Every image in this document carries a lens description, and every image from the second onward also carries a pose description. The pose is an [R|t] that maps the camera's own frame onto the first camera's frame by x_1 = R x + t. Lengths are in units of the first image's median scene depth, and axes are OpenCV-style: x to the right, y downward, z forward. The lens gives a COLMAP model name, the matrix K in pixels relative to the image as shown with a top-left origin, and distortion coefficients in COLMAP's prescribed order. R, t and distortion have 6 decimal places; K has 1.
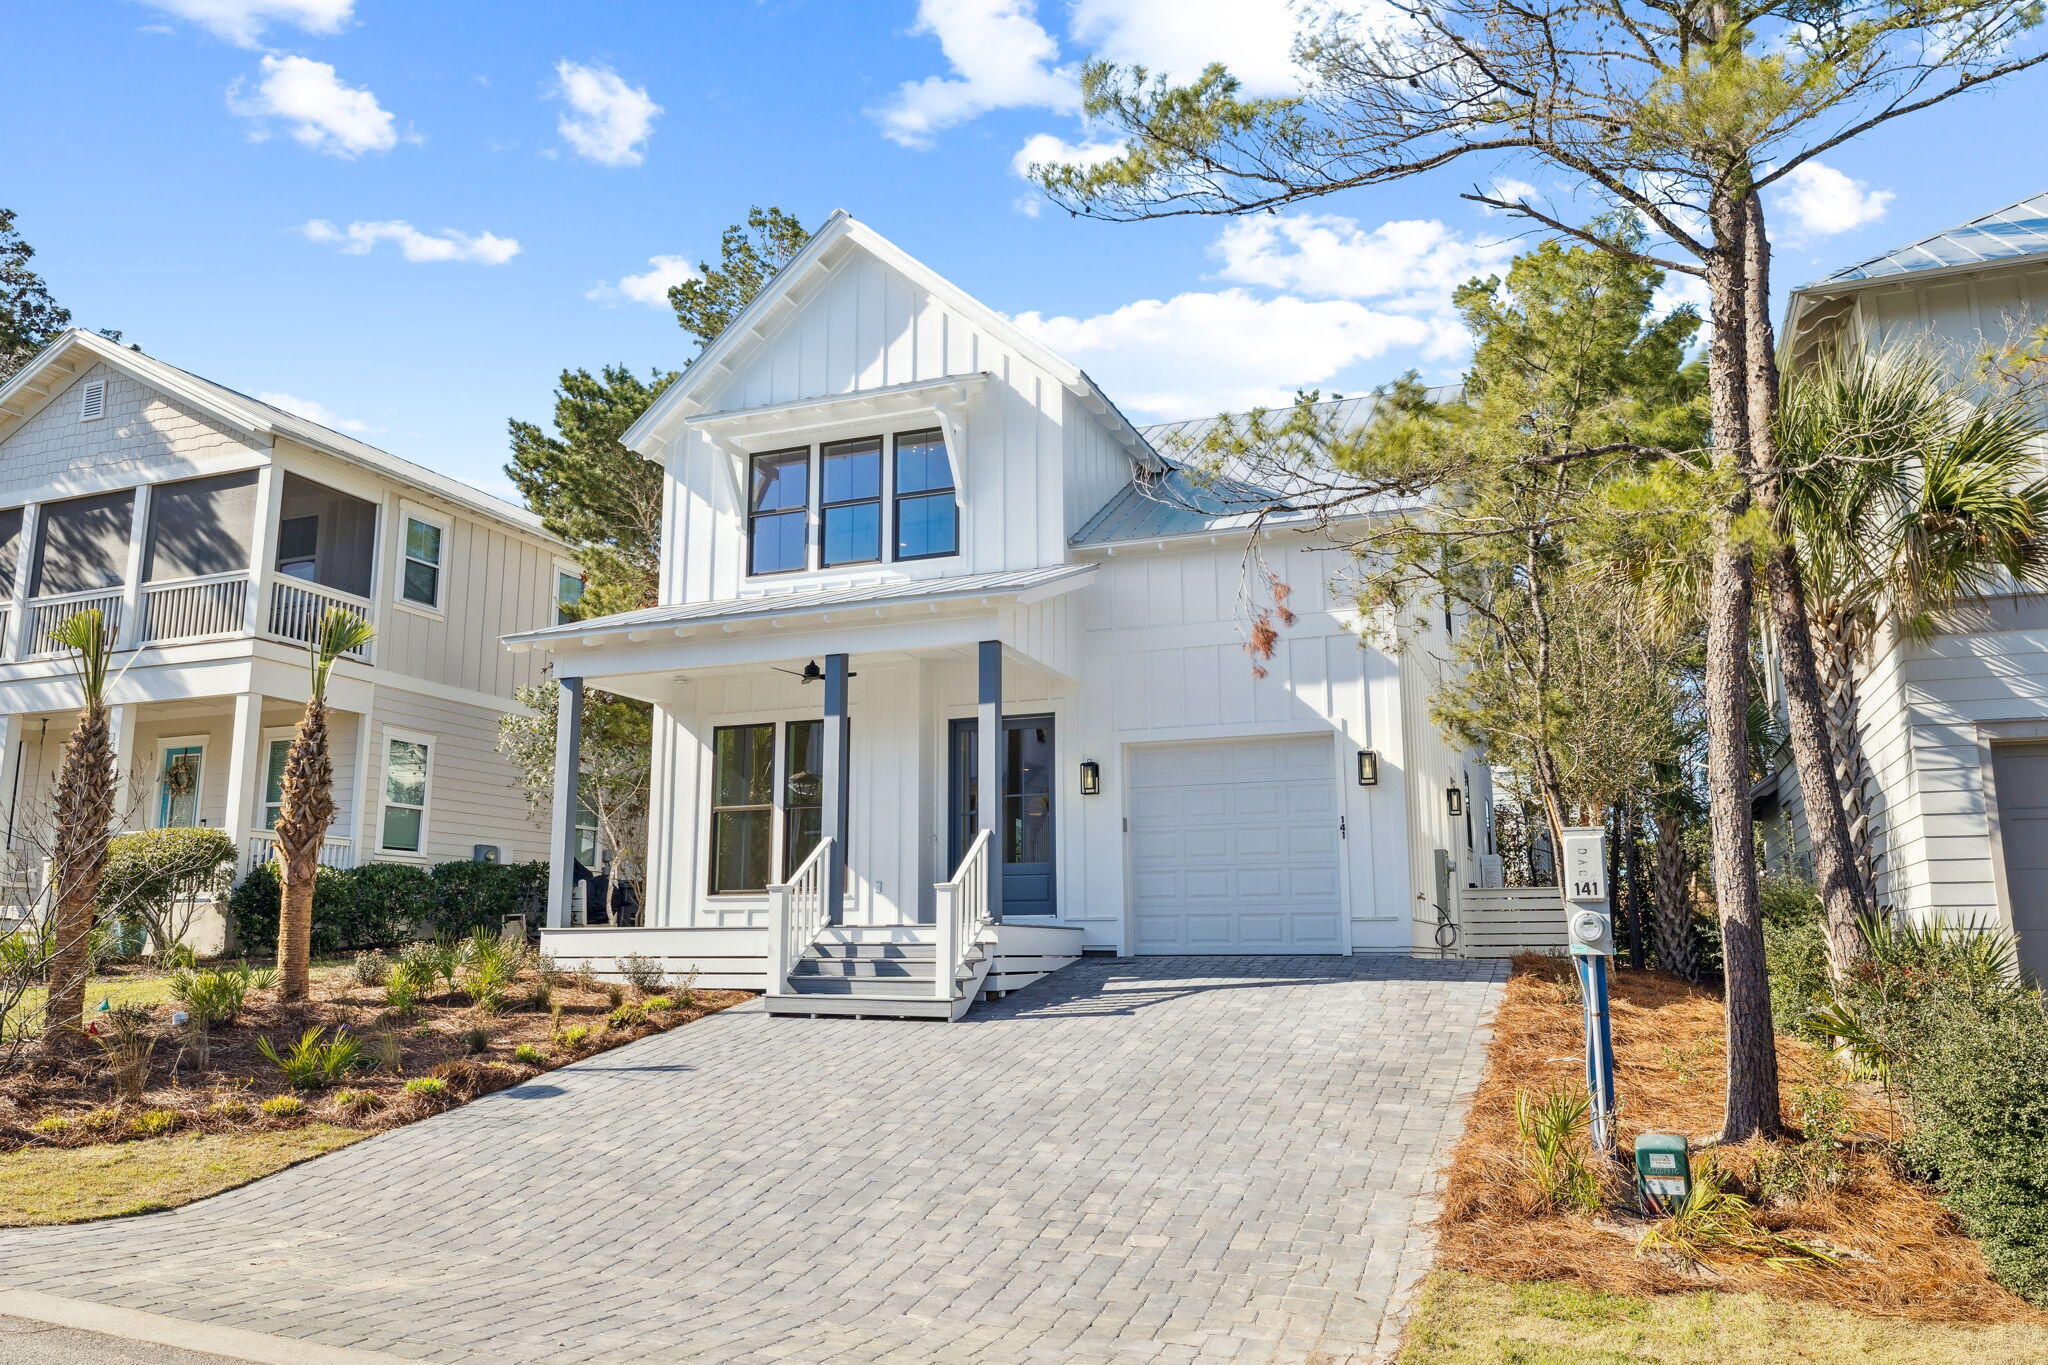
lens RADIAL K [[1492.9, 0, 1013.6], [0, 1492.9, 681.5], [0, 0, 1]] dist [-0.003843, 0.009404]
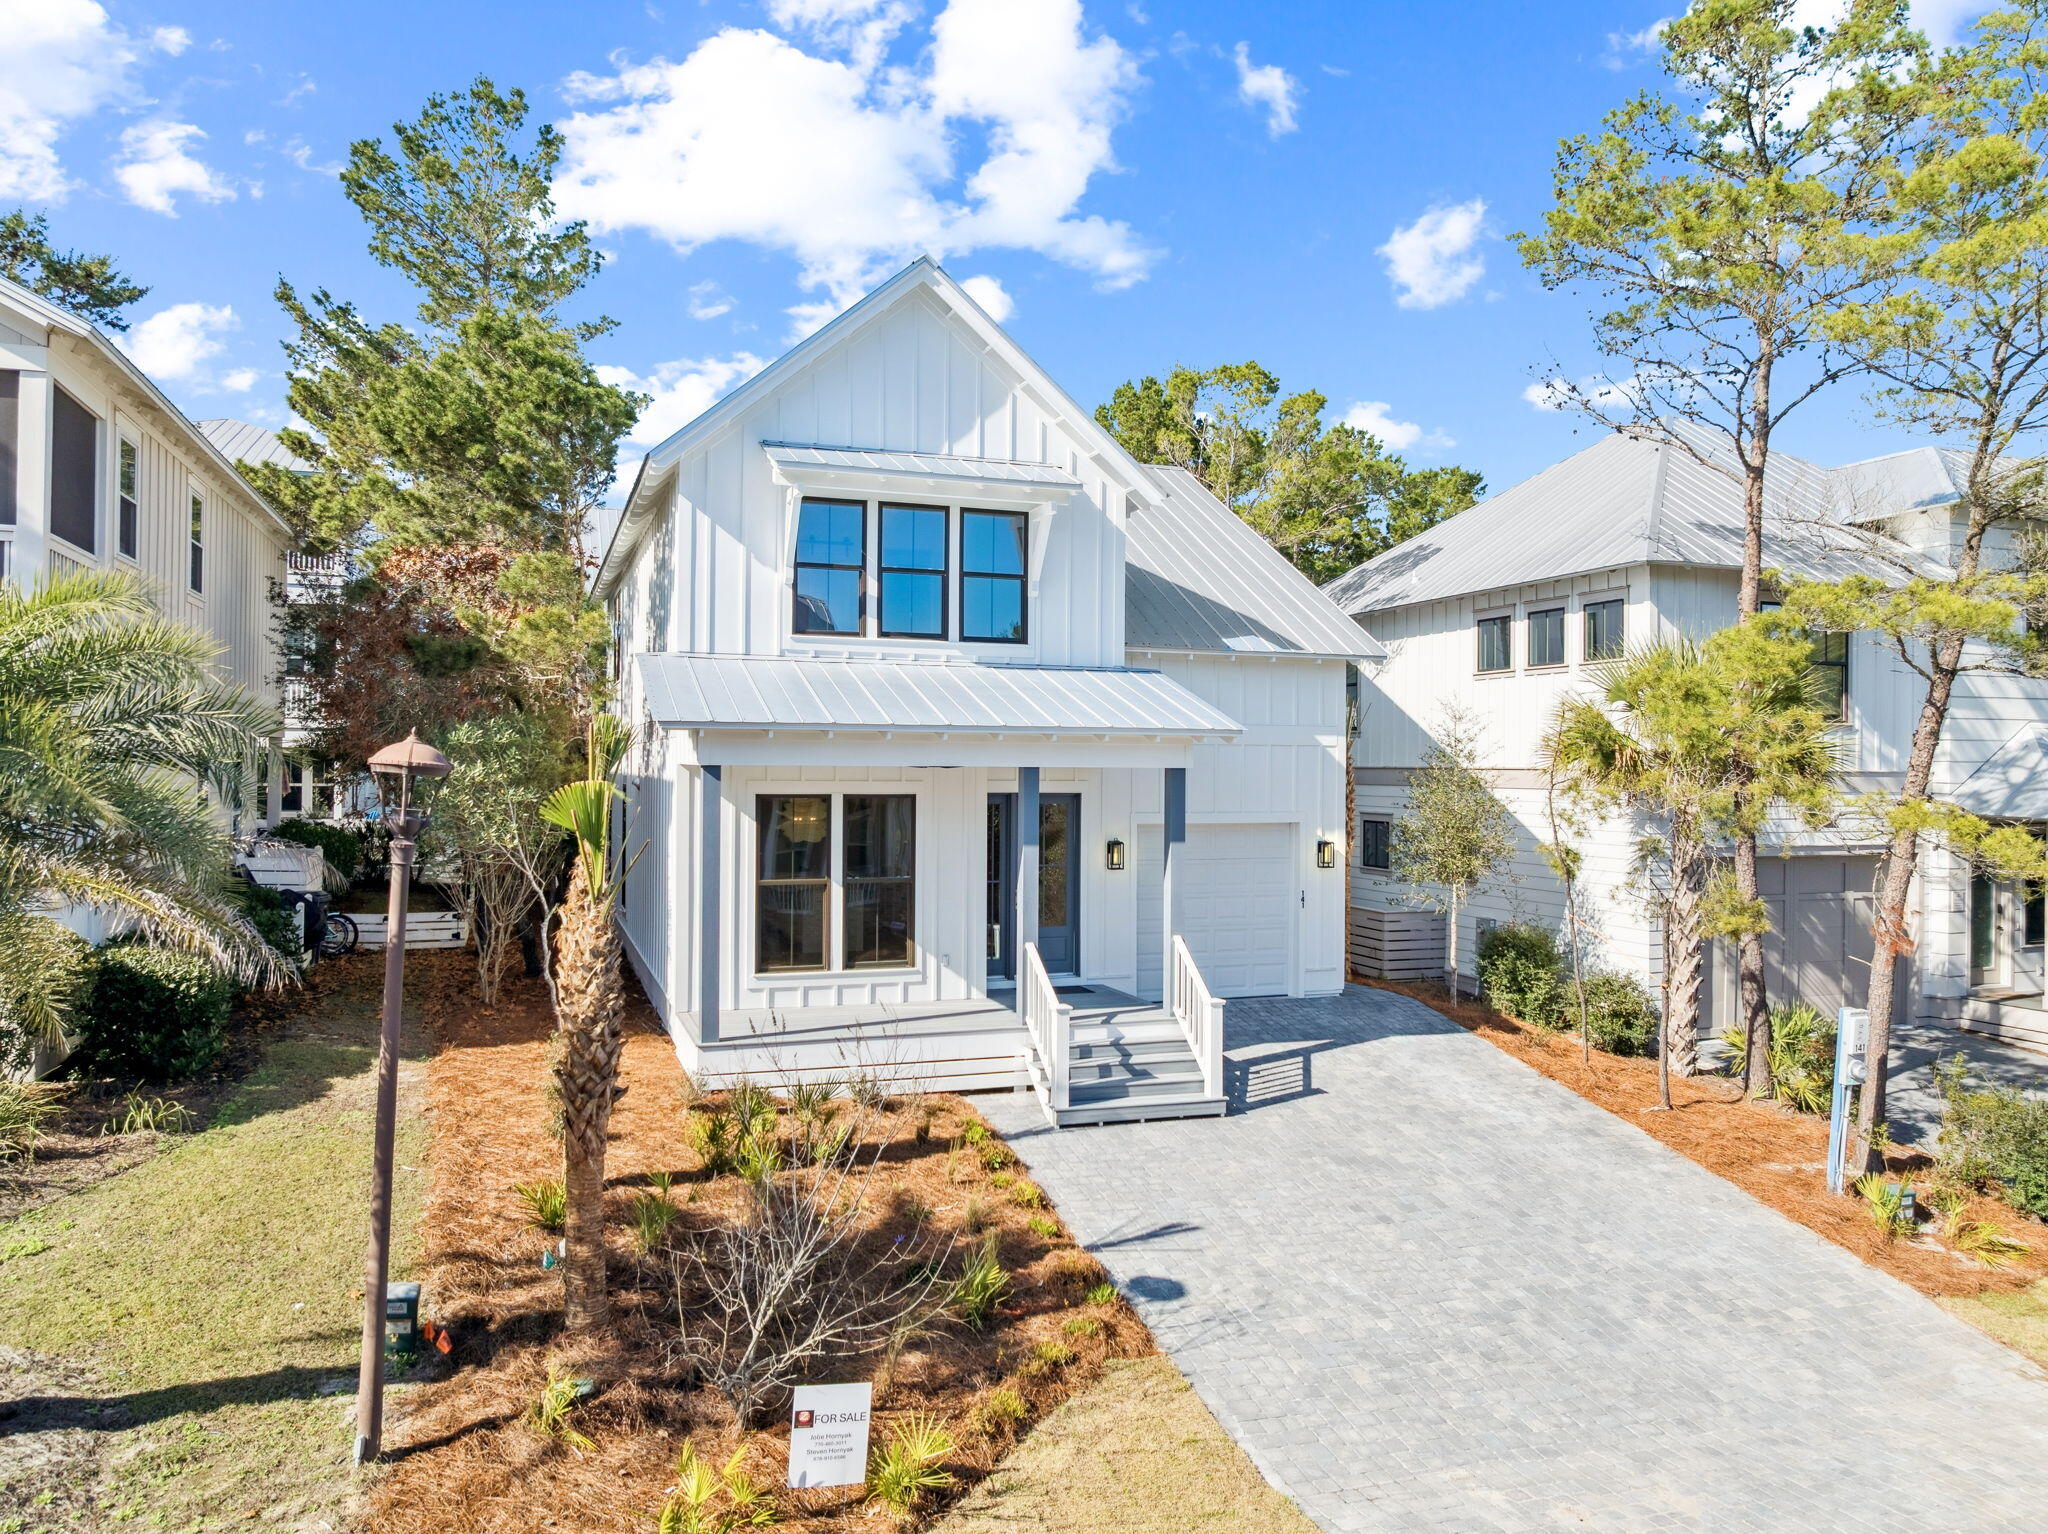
lens RADIAL K [[1455.4, 0, 1034.5], [0, 1455.4, 761.5], [0, 0, 1]] dist [-0.043782, 0.008831]
pose [[0.750279, 0.009754, 0.661050, -0.684153], [-0.129552, 0.982675, 0.132539, -0.135166], [-0.648304, -0.185081, 0.738544, 0.225117]]
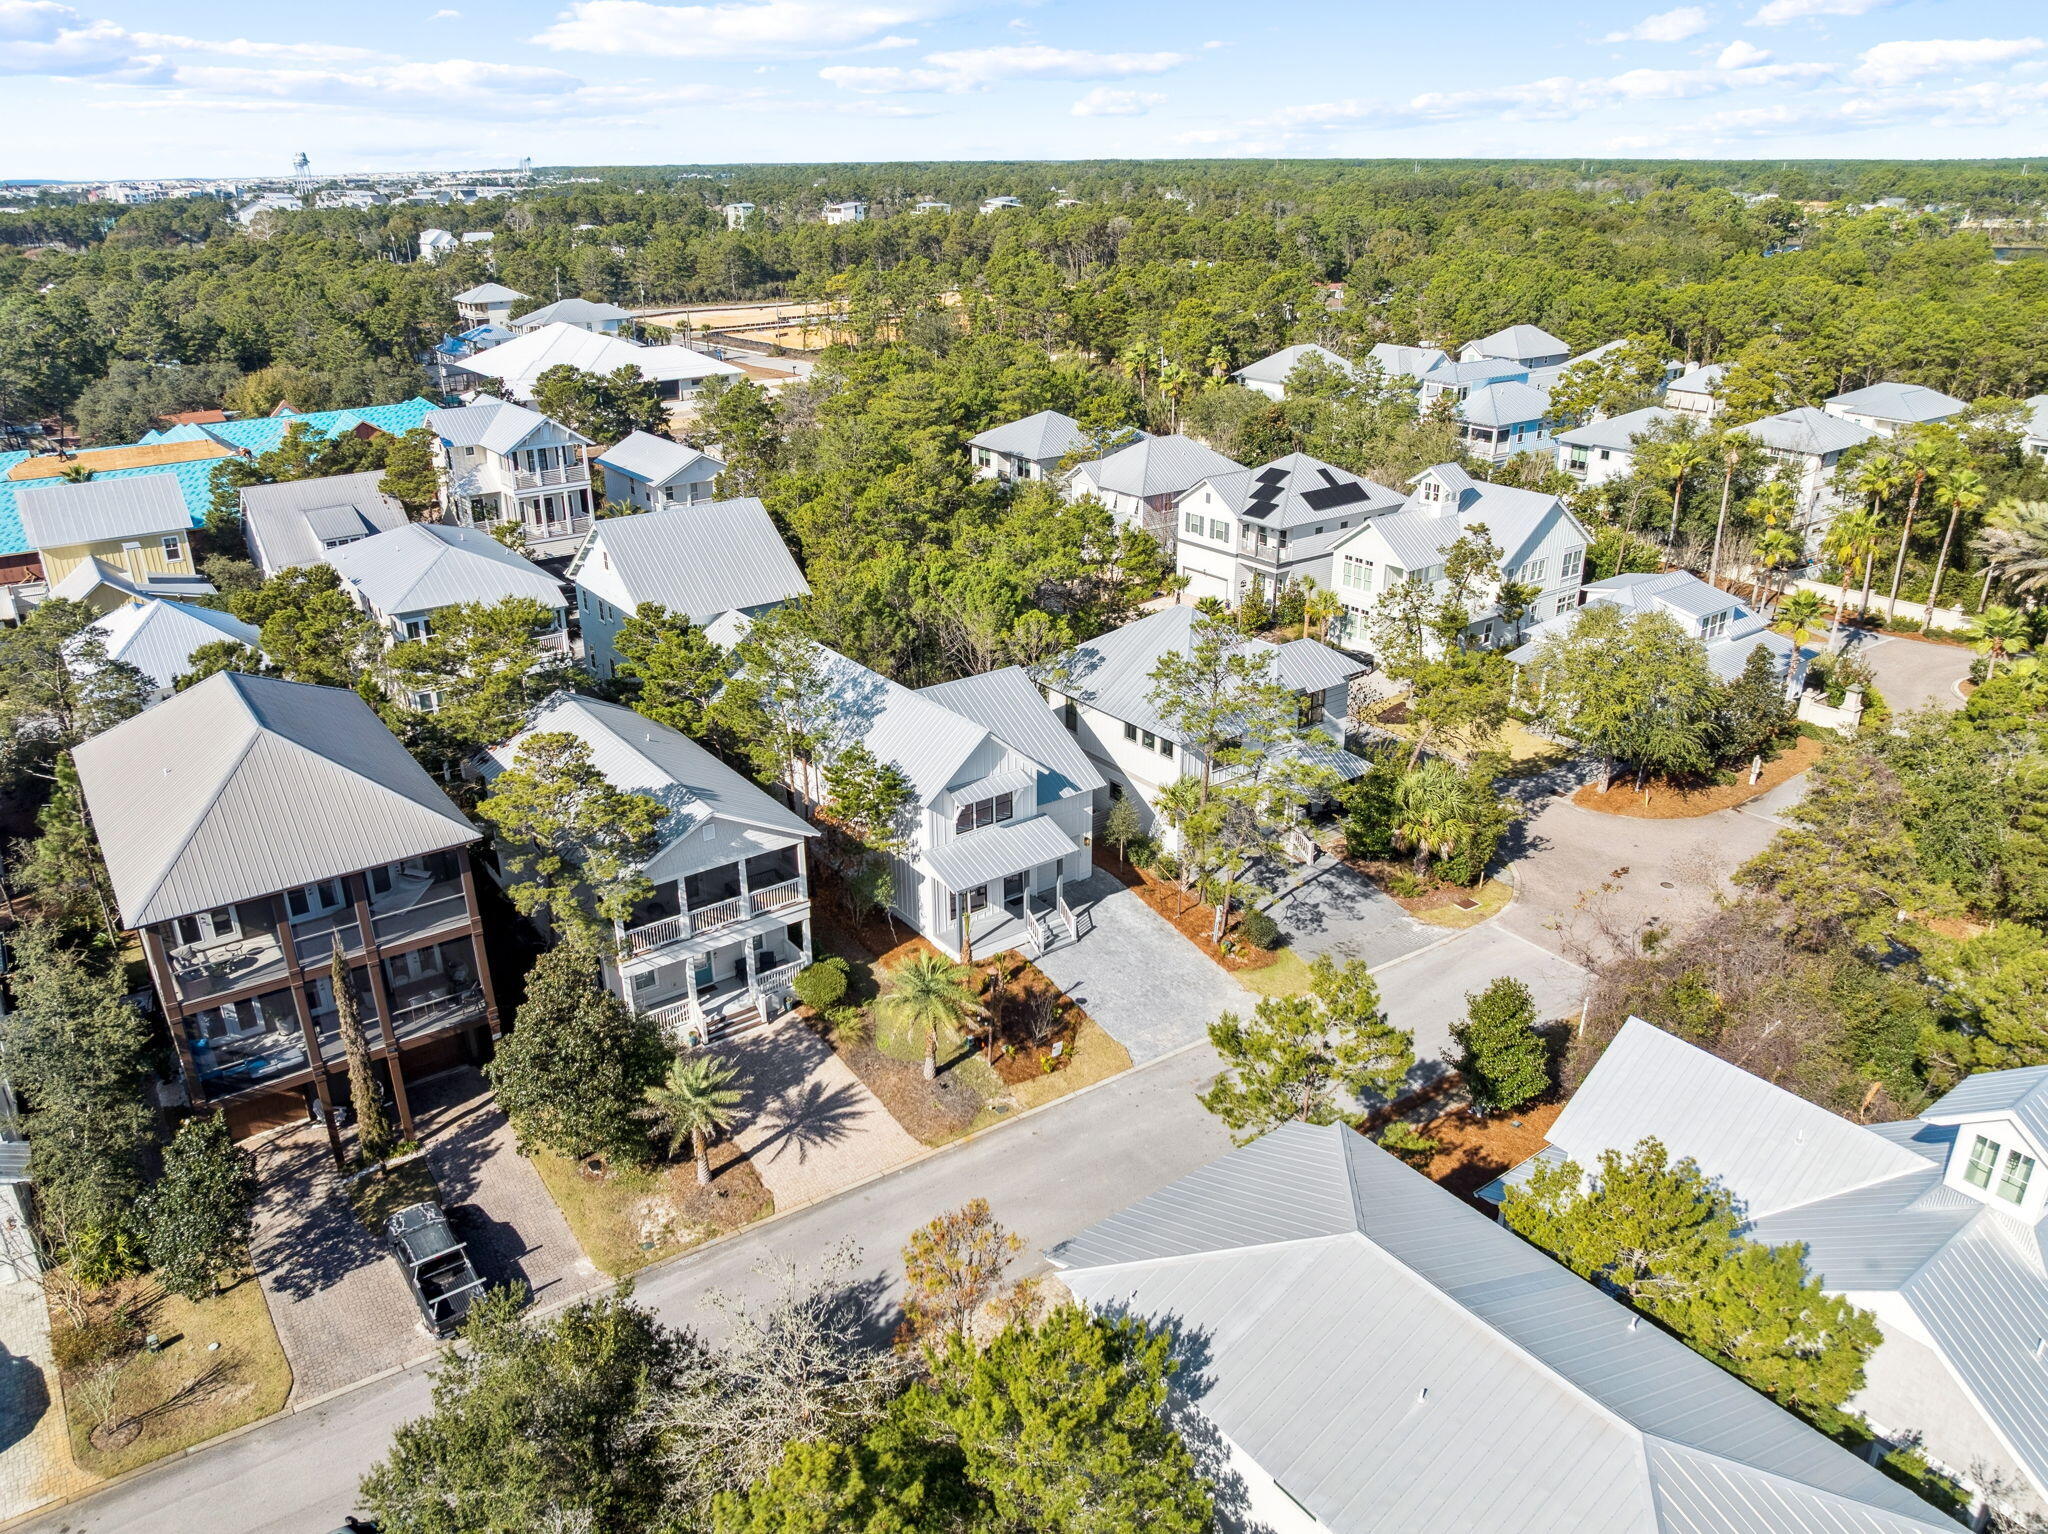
lens RADIAL K [[1455.4, 0, 1034.5], [0, 1455.4, 761.5], [0, 0, 1]] dist [-0.043782, 0.008831]
pose [[0.525480, -0.335301, 0.781949, -2.684484], [-0.154169, 0.866329, 0.475086, -1.861075], [-0.836721, -0.370200, 0.403545, -0.423310]]
